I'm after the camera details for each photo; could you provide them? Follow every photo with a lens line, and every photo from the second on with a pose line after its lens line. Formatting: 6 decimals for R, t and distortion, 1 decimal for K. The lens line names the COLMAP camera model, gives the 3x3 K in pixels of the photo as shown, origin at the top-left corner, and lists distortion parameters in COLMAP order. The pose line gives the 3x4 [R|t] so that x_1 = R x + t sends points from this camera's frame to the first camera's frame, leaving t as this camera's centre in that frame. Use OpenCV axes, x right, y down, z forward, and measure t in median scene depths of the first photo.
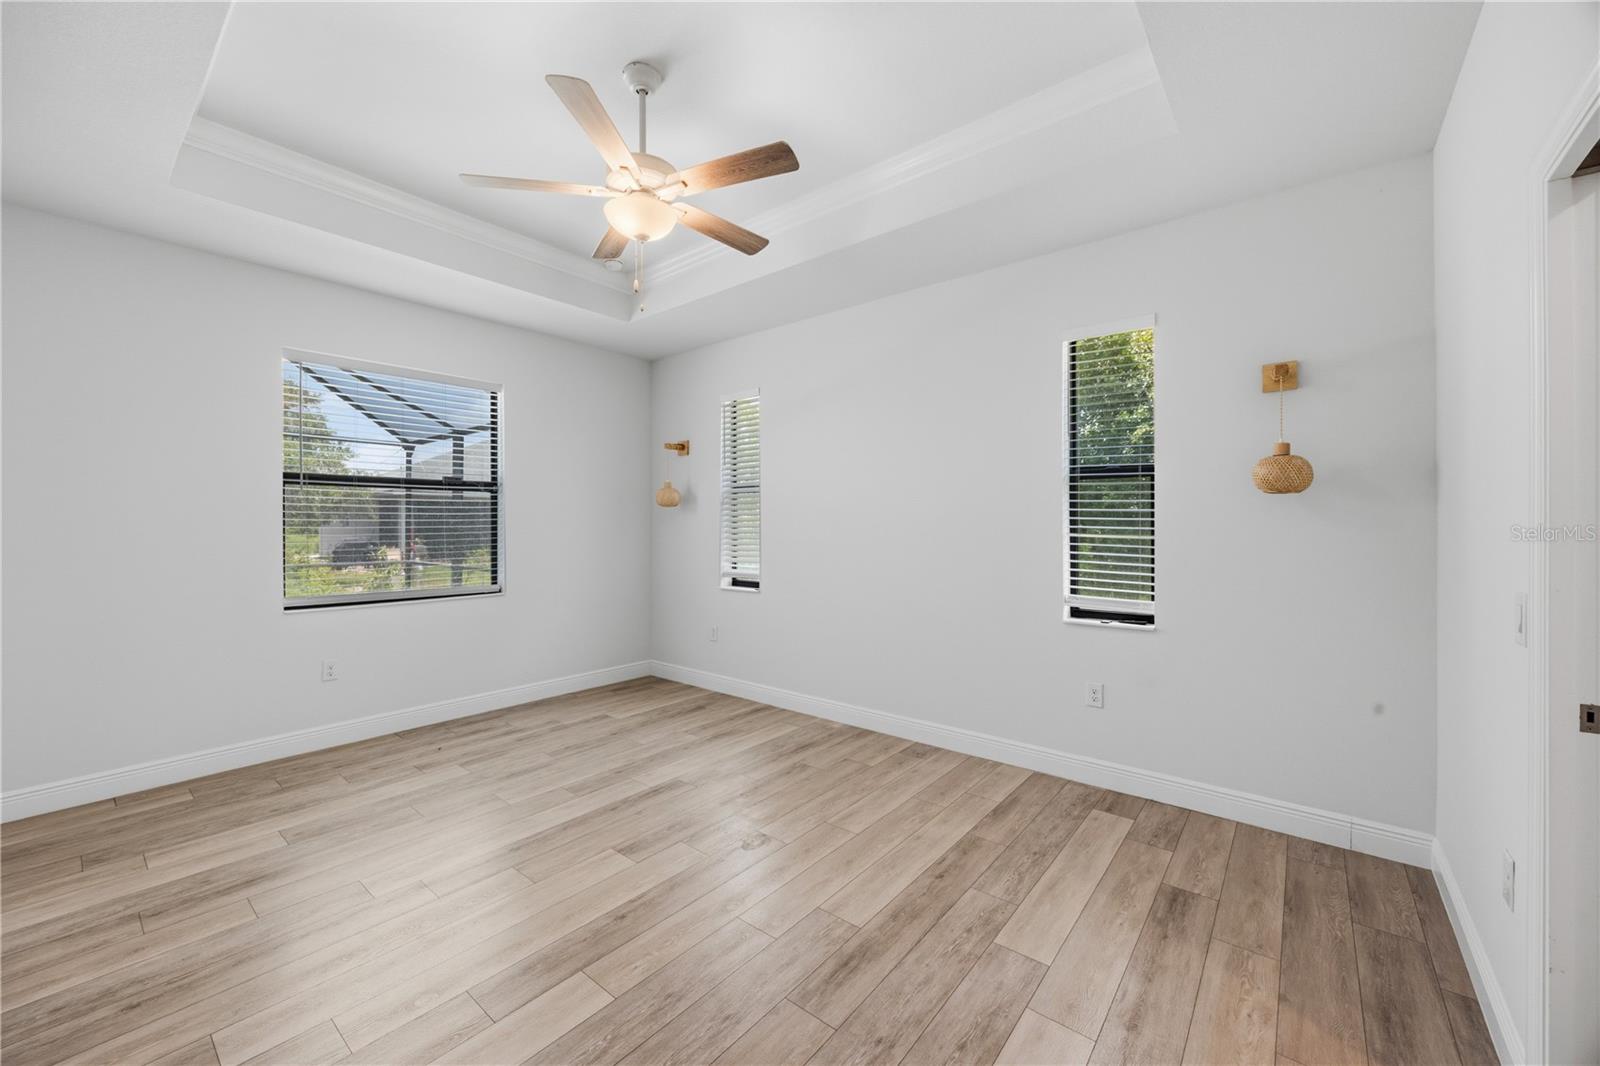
lens RADIAL K [[609.3, 0, 804.6], [0, 609.3, 524.9], [0, 0, 1]] dist [-0.001924, -0.000096]
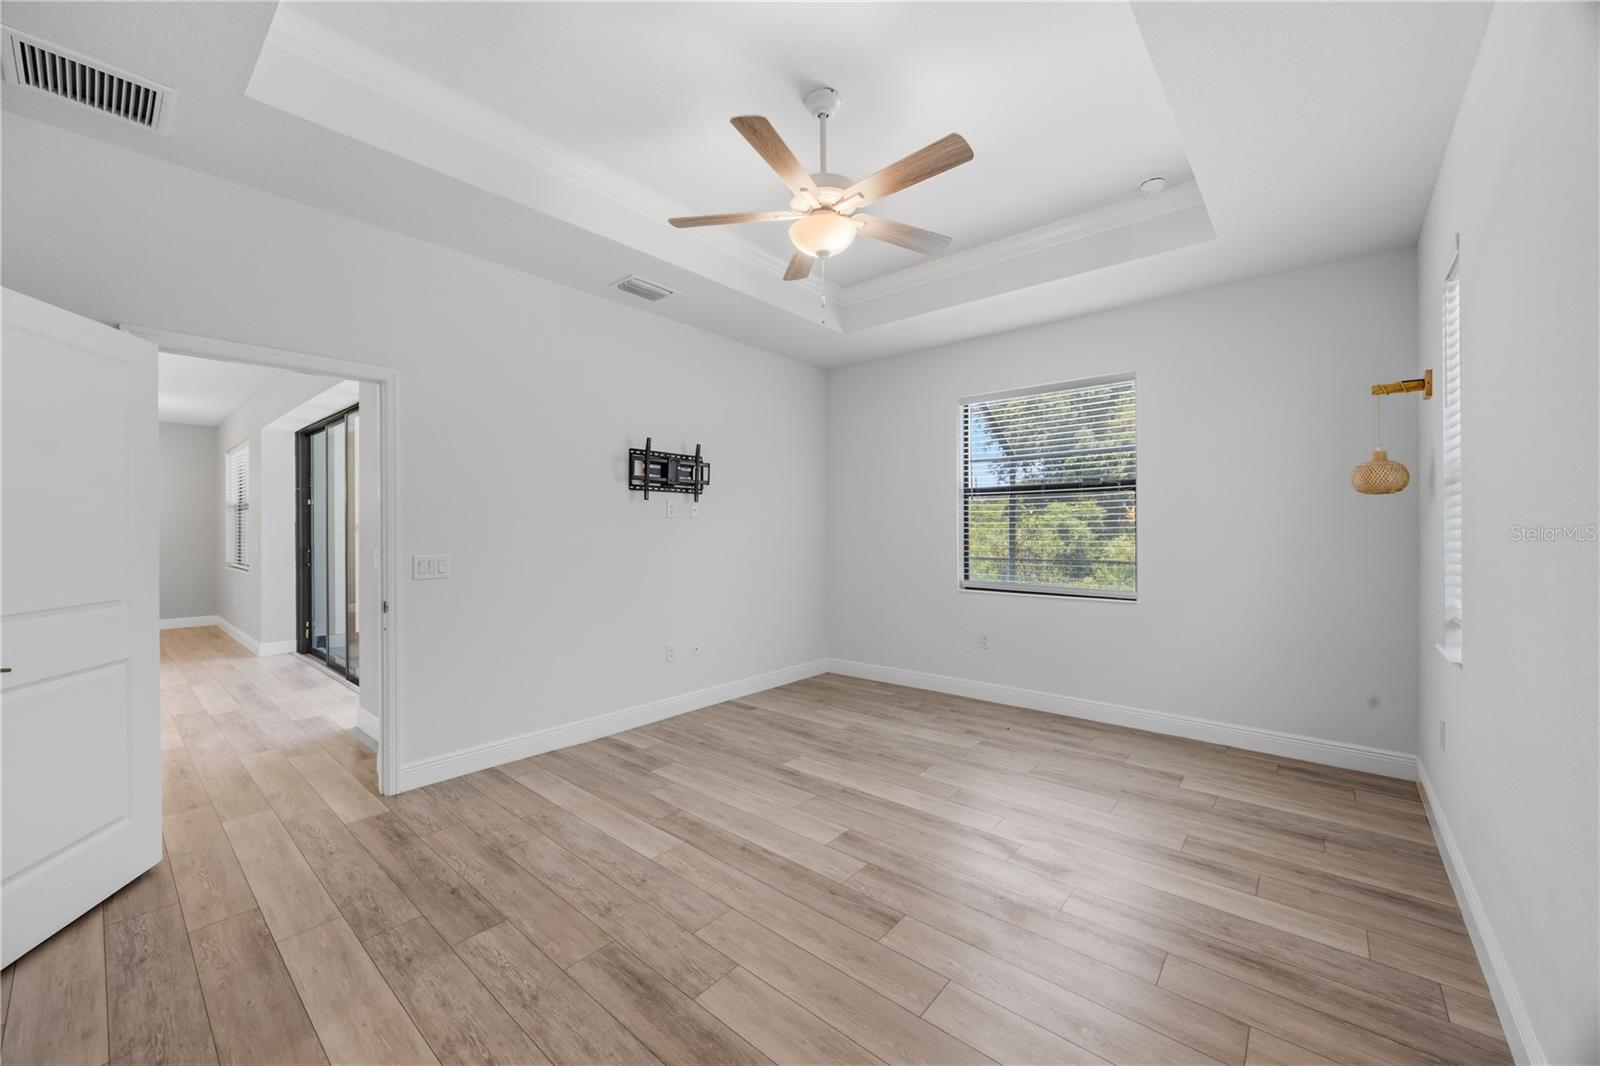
lens RADIAL K [[609.3, 0, 795.9], [0, 609.3, 525.0], [0, 0, 1]] dist [-0.001924, -0.000096]
pose [[-0.019905, -0.006991, -0.999777, 0.545346], [0.005270, 0.999961, -0.007098, 0.003880], [0.999788, -0.005411, -0.019868, 0.672317]]
